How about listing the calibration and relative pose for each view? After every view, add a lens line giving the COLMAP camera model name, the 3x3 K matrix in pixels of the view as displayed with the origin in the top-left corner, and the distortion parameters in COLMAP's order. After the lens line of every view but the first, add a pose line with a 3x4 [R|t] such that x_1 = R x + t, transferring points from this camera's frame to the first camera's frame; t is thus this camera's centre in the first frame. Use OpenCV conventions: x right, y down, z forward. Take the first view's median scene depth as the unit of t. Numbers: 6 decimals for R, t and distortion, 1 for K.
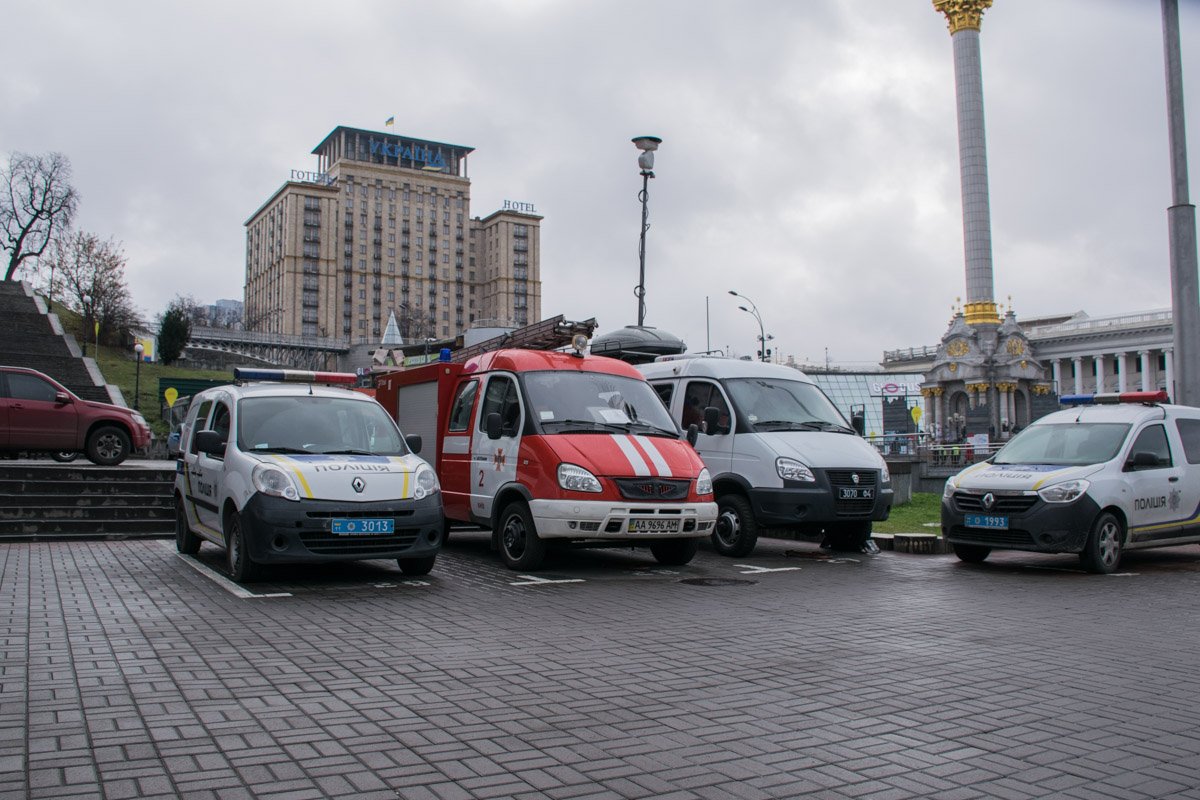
lens RADIAL K [[1015.4, 0, 595.1], [0, 1015.4, 399.2], [0, 0, 1]] dist [-0.137667, 0.083041]
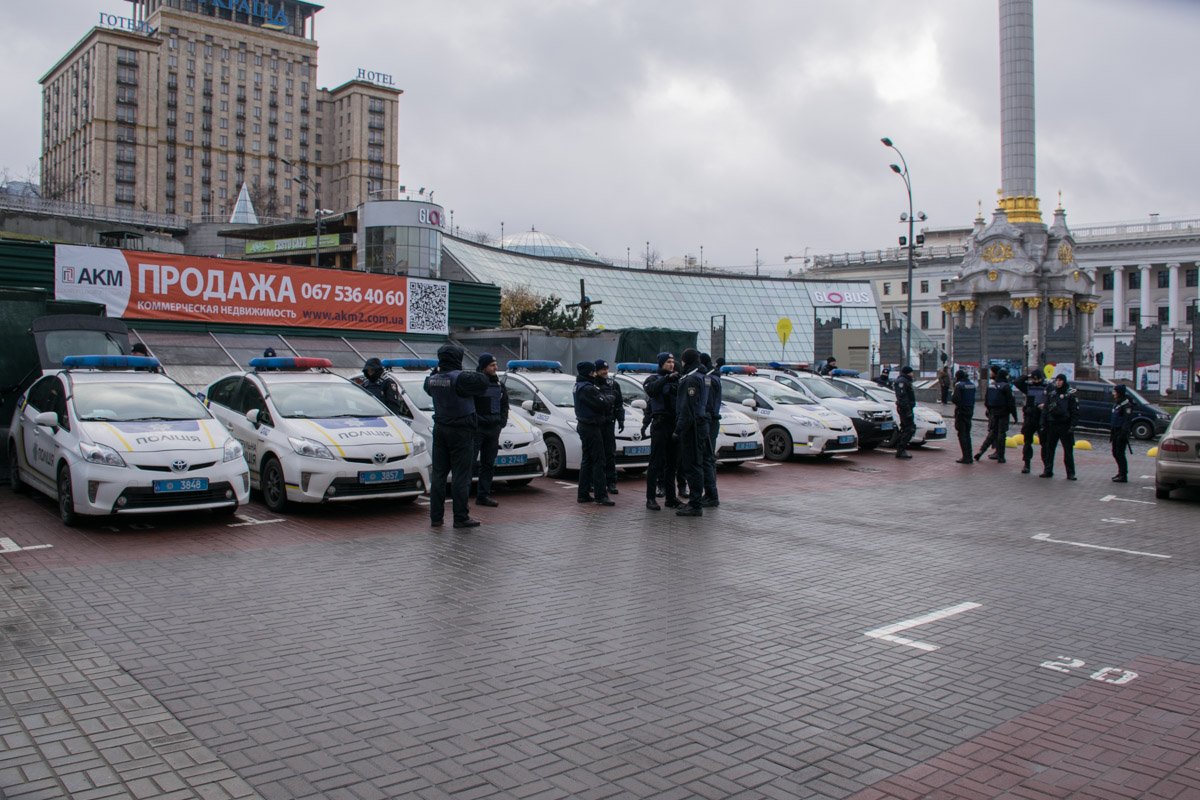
lens RADIAL K [[1015.4, 0, 609.9], [0, 1015.4, 395.7], [0, 0, 1]] dist [-0.137667, 0.083041]
pose [[0.982304, 0.008462, 0.187105, -0.037197], [-0.025708, 0.995615, 0.089940, -0.000019], [-0.185523, -0.093159, 0.978214, 0.105116]]
